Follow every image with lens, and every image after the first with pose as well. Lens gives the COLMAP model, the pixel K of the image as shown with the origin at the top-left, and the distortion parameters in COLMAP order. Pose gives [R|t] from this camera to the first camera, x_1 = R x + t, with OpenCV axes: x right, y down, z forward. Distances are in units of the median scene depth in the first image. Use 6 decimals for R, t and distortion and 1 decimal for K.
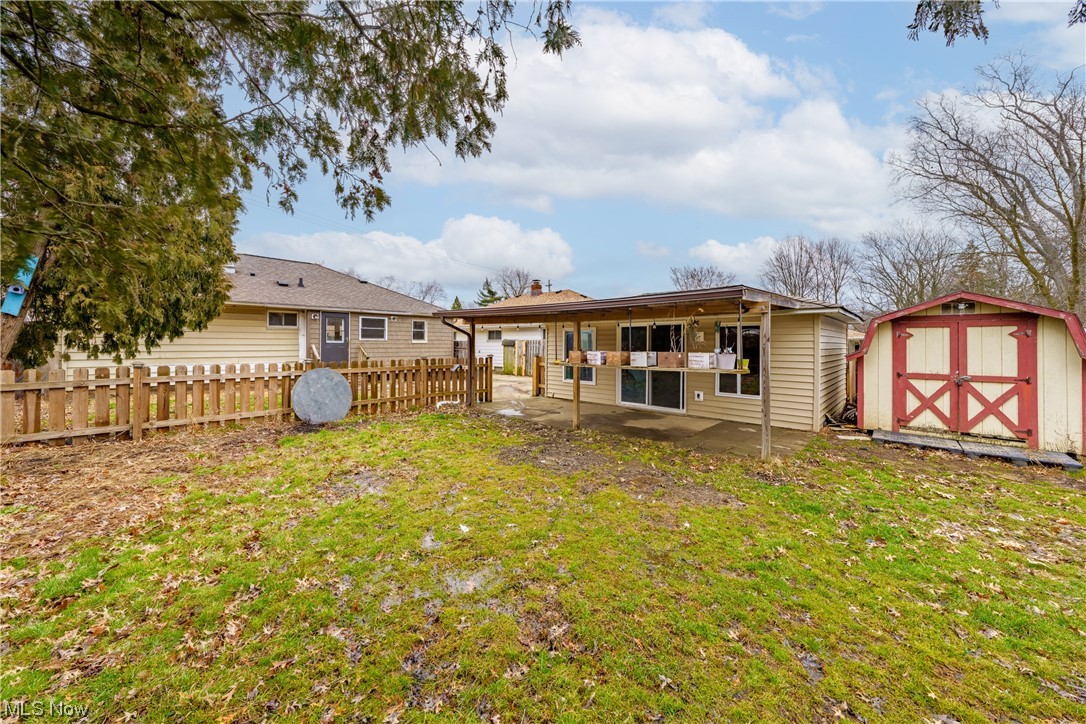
lens RADIAL K [[384.8, 0, 548.4], [0, 384.8, 340.5], [0, 0, 1]] dist [0.000074, 0.000136]
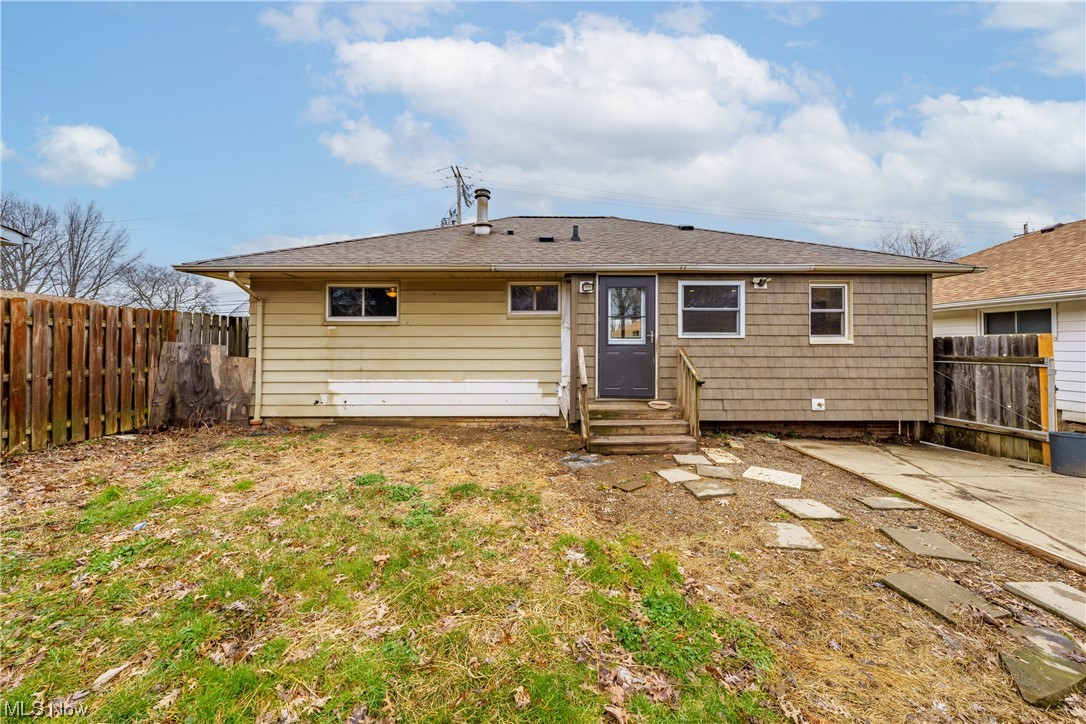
lens RADIAL K [[376.9, 0, 545.8], [0, 376.9, 343.5], [0, 0, 1]] dist [-0.002025, -0.000020]
pose [[0.694896, -0.010103, -0.719039, -0.262133], [0.009928, 0.999941, -0.004456, 0.005001], [0.719042, -0.004042, 0.694955, 0.539080]]
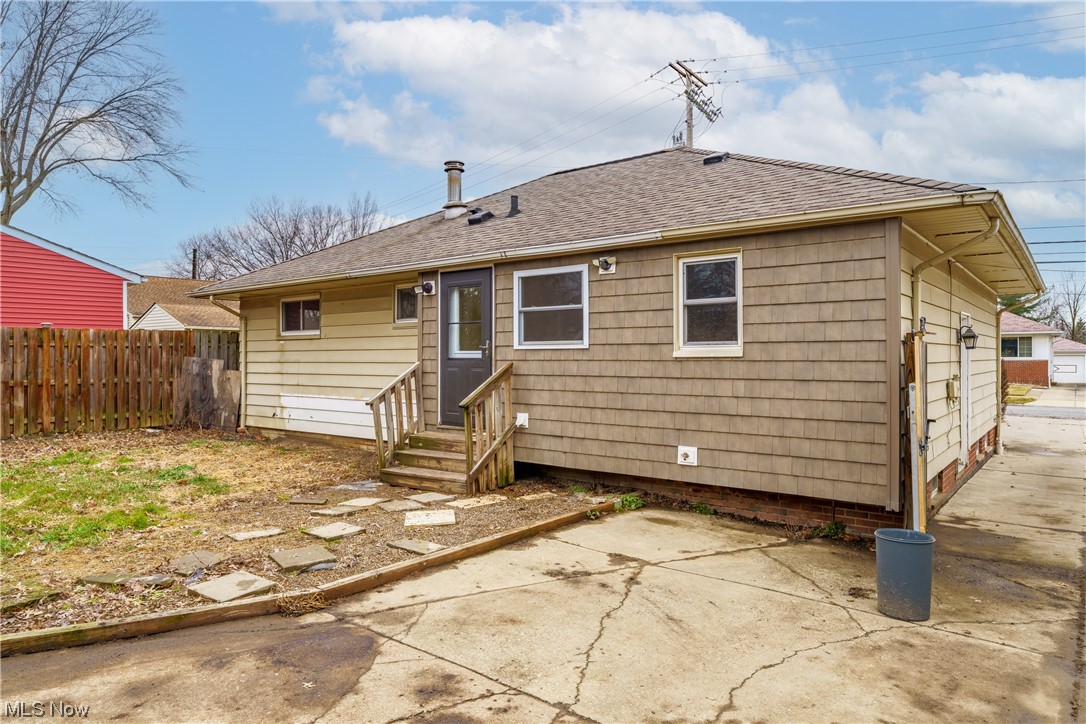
lens RADIAL K [[688.3, 0, 541.2], [0, 688.3, 359.4], [0, 0, 1]] dist [0.002991, 0.001883]
pose [[0.098263, -0.004813, -0.995149, 0.057943], [0.010779, 0.999935, -0.003772, 0.008592], [0.995102, -0.010356, 0.098309, 0.857284]]
